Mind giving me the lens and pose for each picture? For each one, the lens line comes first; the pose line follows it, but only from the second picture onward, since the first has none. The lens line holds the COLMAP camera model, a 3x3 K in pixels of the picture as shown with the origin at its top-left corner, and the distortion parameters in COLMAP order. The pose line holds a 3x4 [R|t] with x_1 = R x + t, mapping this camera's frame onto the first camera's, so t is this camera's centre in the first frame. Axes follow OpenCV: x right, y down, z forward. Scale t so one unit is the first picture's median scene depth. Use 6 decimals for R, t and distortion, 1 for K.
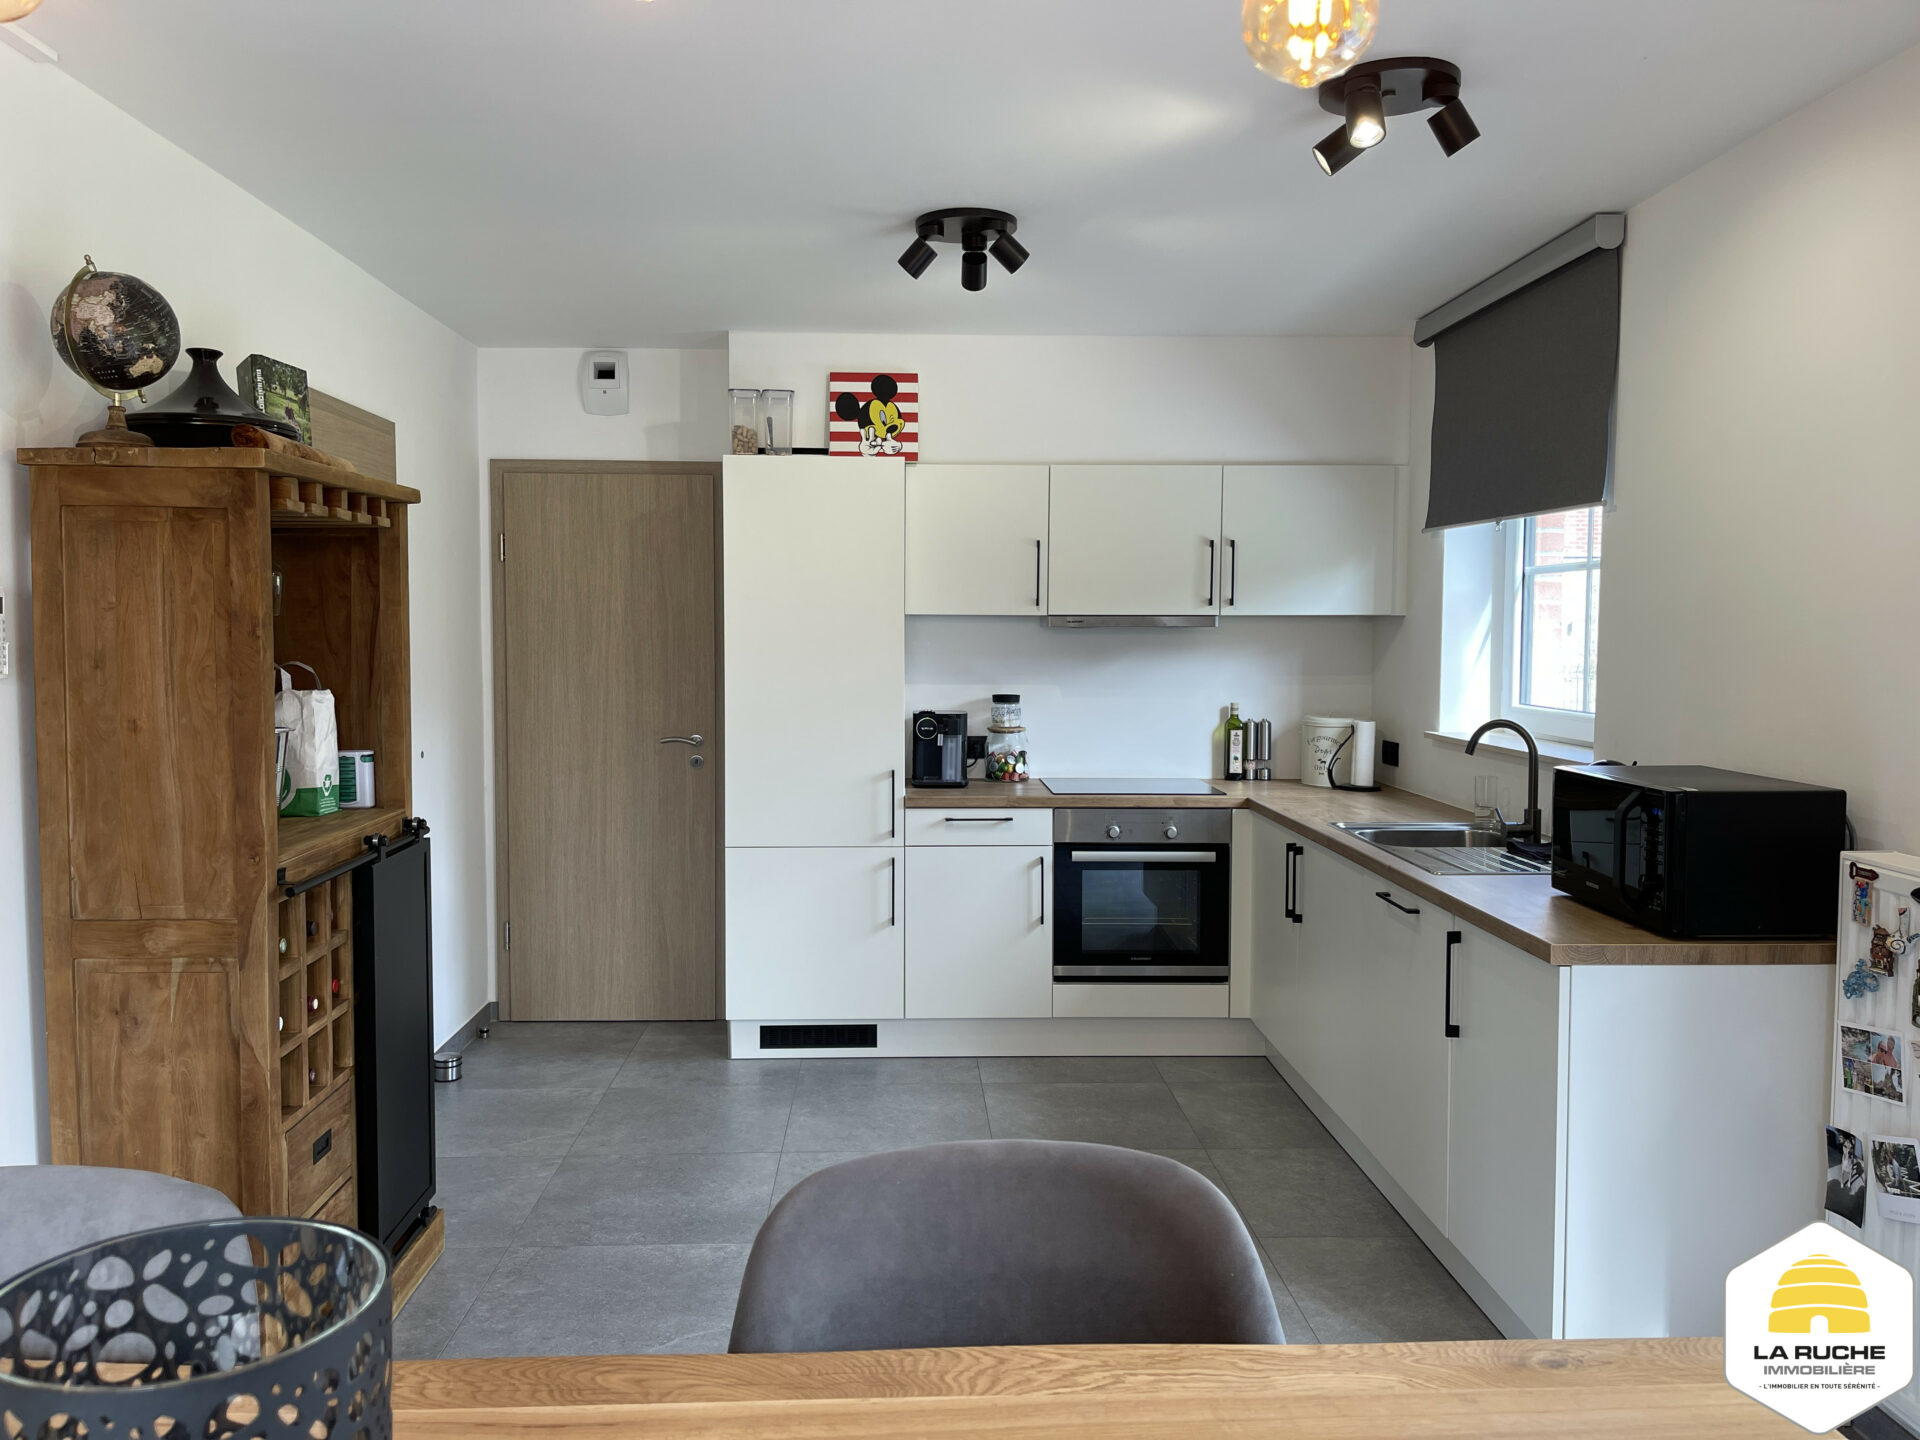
lens RADIAL K [[1444.3, 0, 960.2], [0, 1444.3, 708.3], [0, 0, 1]] dist [0.059900, -0.054924]
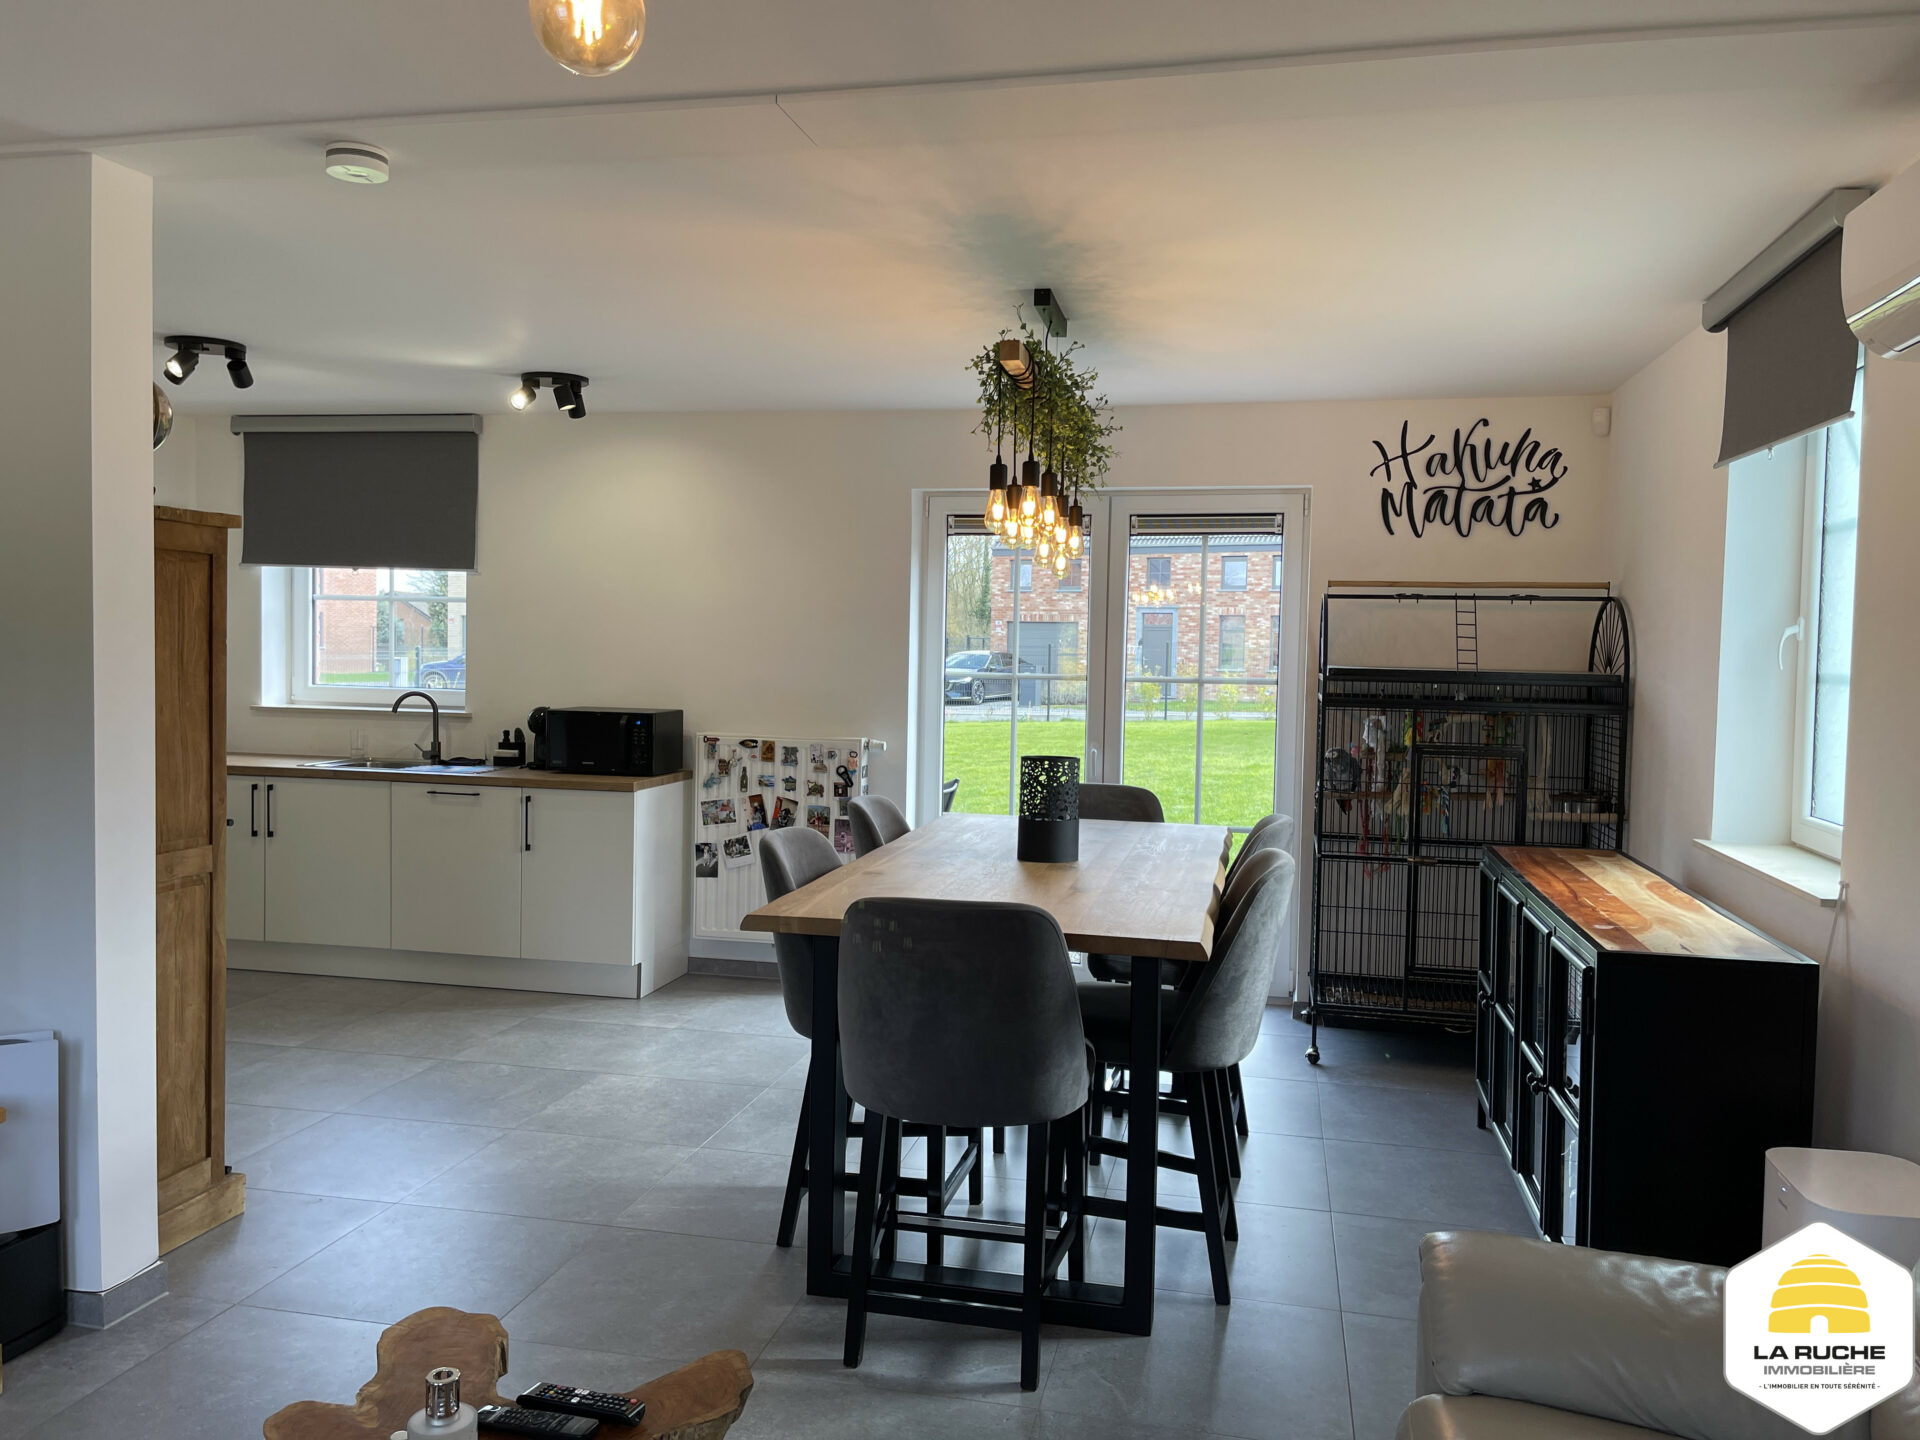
lens RADIAL K [[1444.3, 0, 948.7], [0, 1444.3, 686.1], [0, 0, 1]] dist [0.059900, -0.054924]
pose [[0.278367, -0.030314, 0.959996, -1.684850], [0.040867, 0.998970, 0.019695, -0.013875], [-0.959605, 0.033750, 0.279319, -0.109322]]
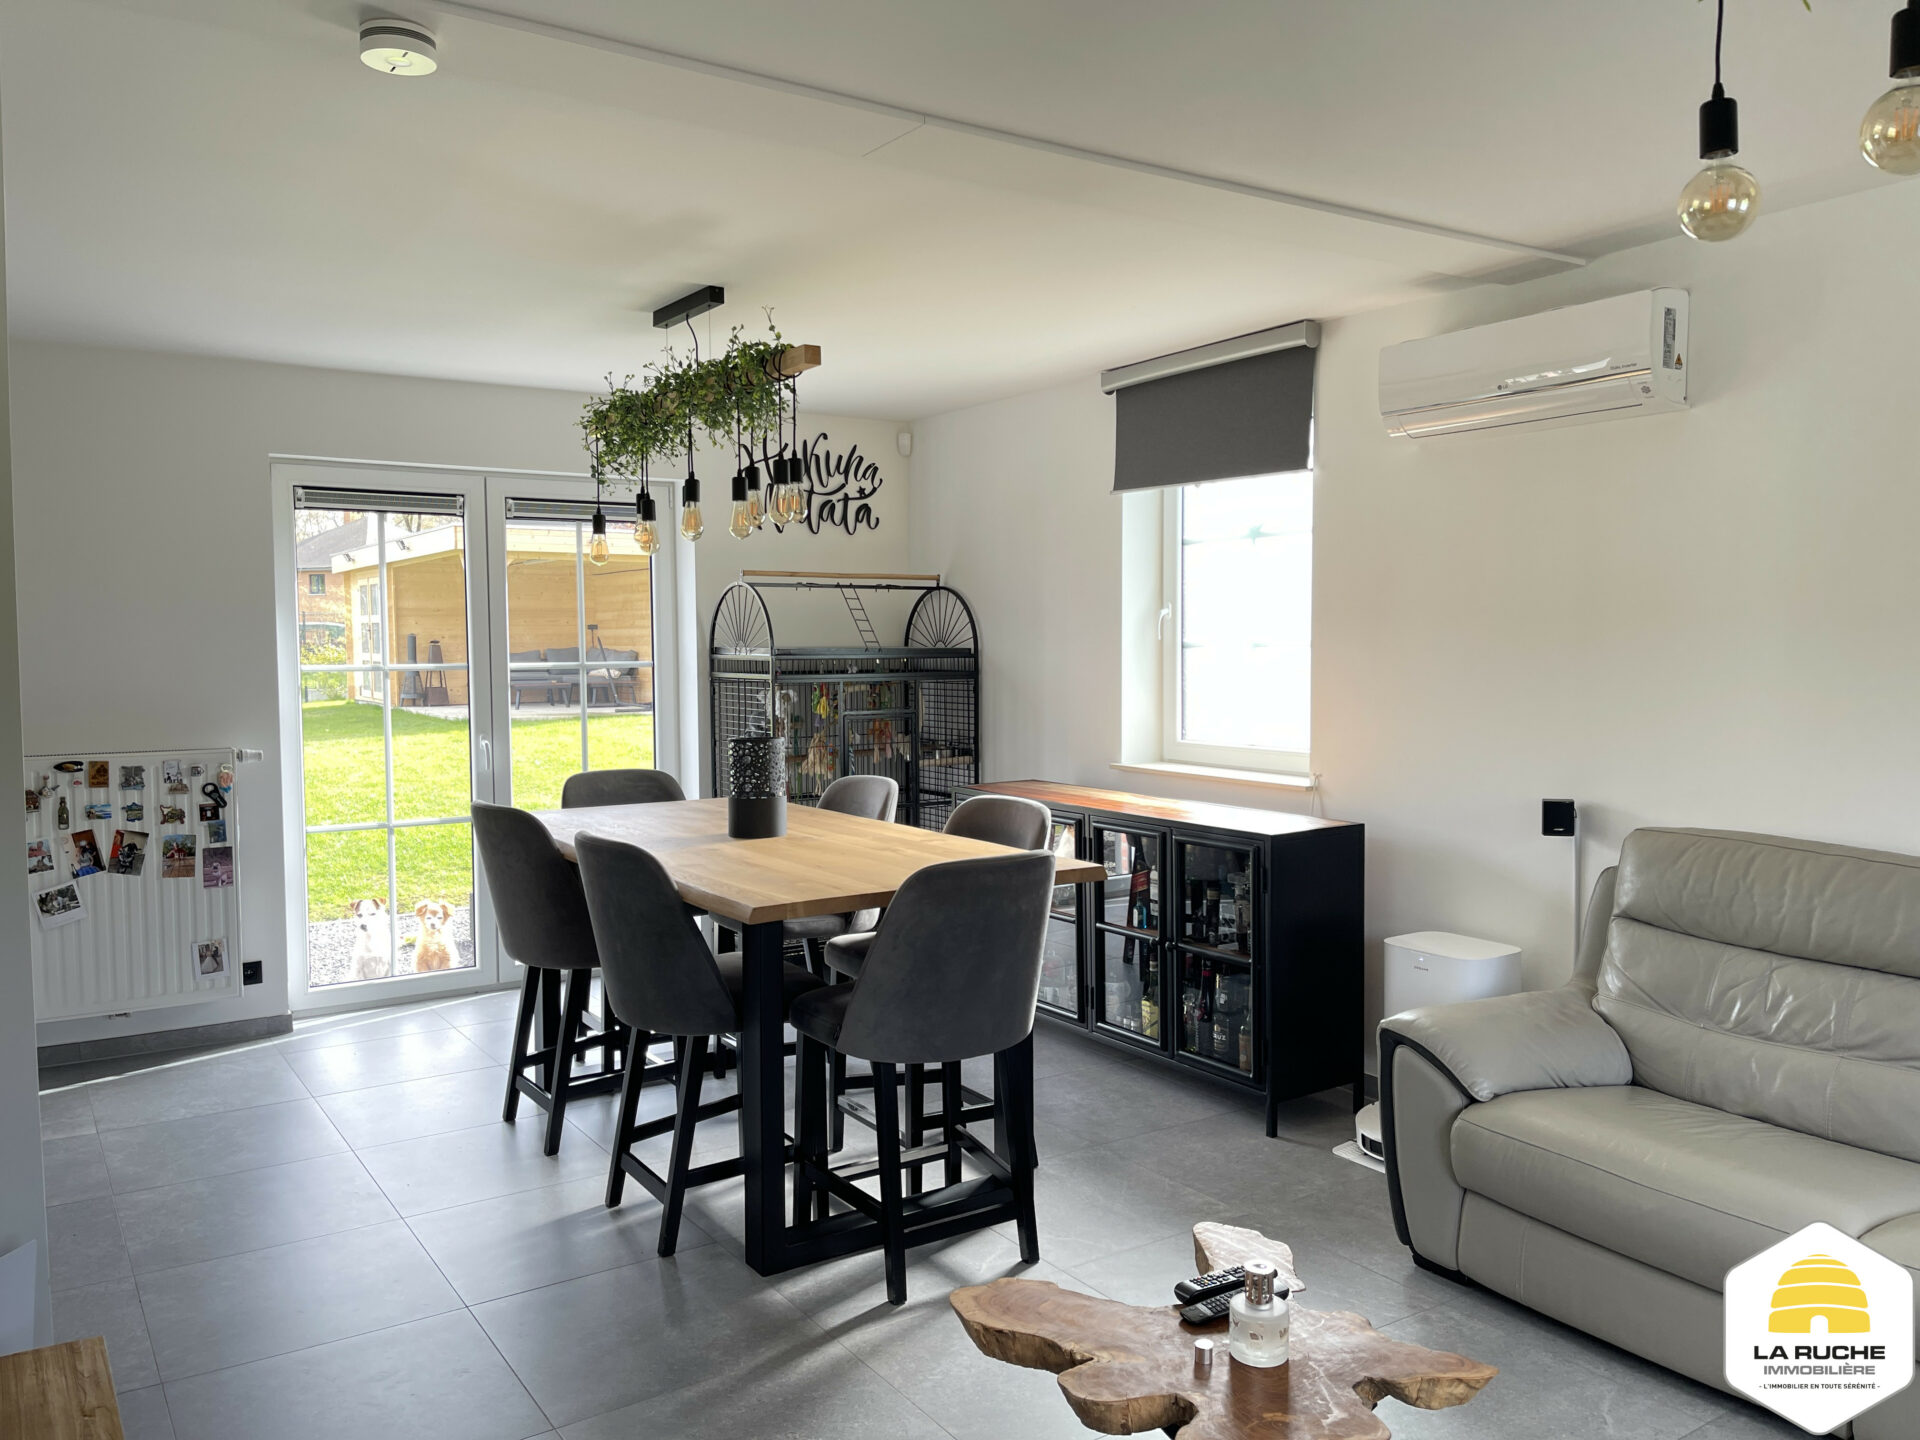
lens RADIAL K [[1444.3, 0, 970.7], [0, 1444.3, 717.2], [0, 0, 1]] dist [0.059900, -0.054924]
pose [[-0.515676, -0.054983, 0.855018, -1.695025], [0.050168, 0.994289, 0.094195, -0.070927], [-0.855314, 0.091468, -0.509972, 0.884746]]
